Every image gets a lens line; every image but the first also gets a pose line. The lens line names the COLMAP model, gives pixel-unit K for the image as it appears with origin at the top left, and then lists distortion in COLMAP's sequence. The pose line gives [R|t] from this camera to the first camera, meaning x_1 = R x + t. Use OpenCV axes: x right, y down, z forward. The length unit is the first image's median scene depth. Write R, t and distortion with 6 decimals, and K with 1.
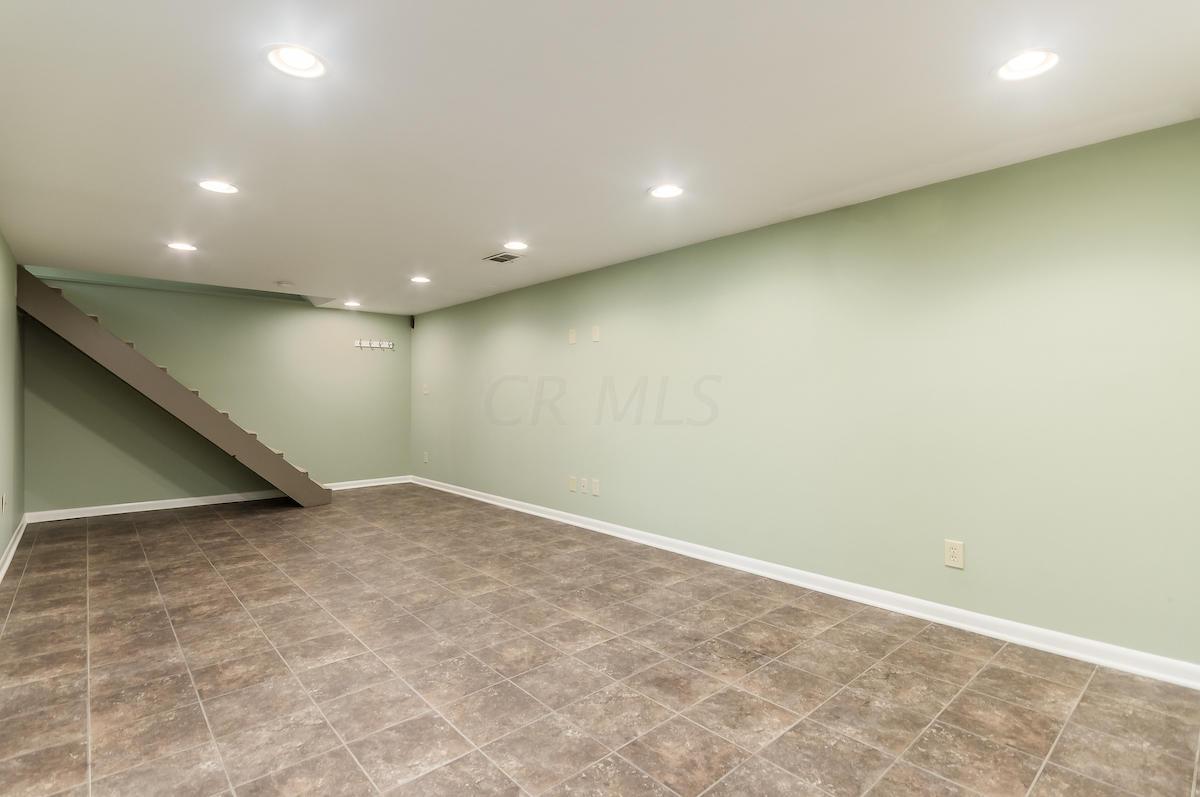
lens RADIAL K [[572.4, 0, 599.7], [0, 572.4, 386.7], [0, 0, 1]] dist [-0.004083, -0.004670]
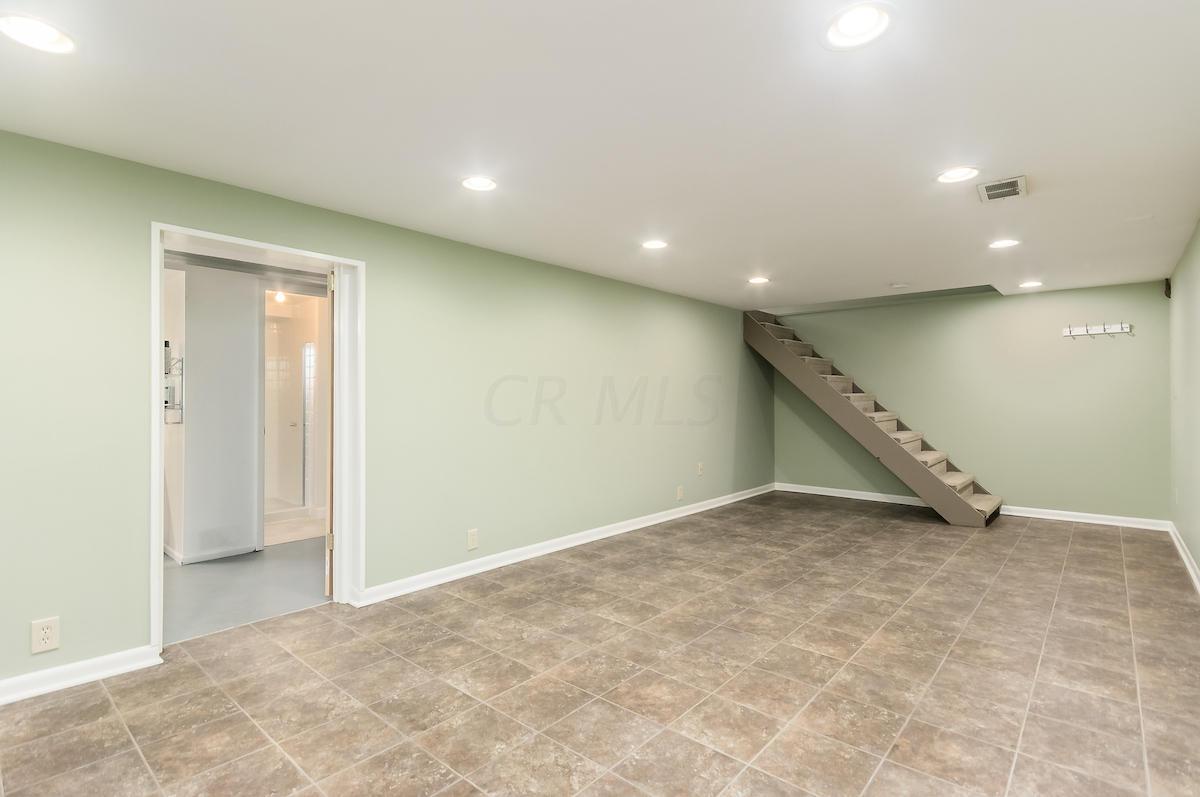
lens RADIAL K [[572.4, 0, 605.3], [0, 572.4, 410.7], [0, 0, 1]] dist [-0.004083, -0.004670]
pose [[0.117476, 0.018763, -0.992898, 0.596742], [0.016844, 0.999640, 0.020884, 0.006941], [0.992933, -0.019178, 0.117117, 0.686810]]
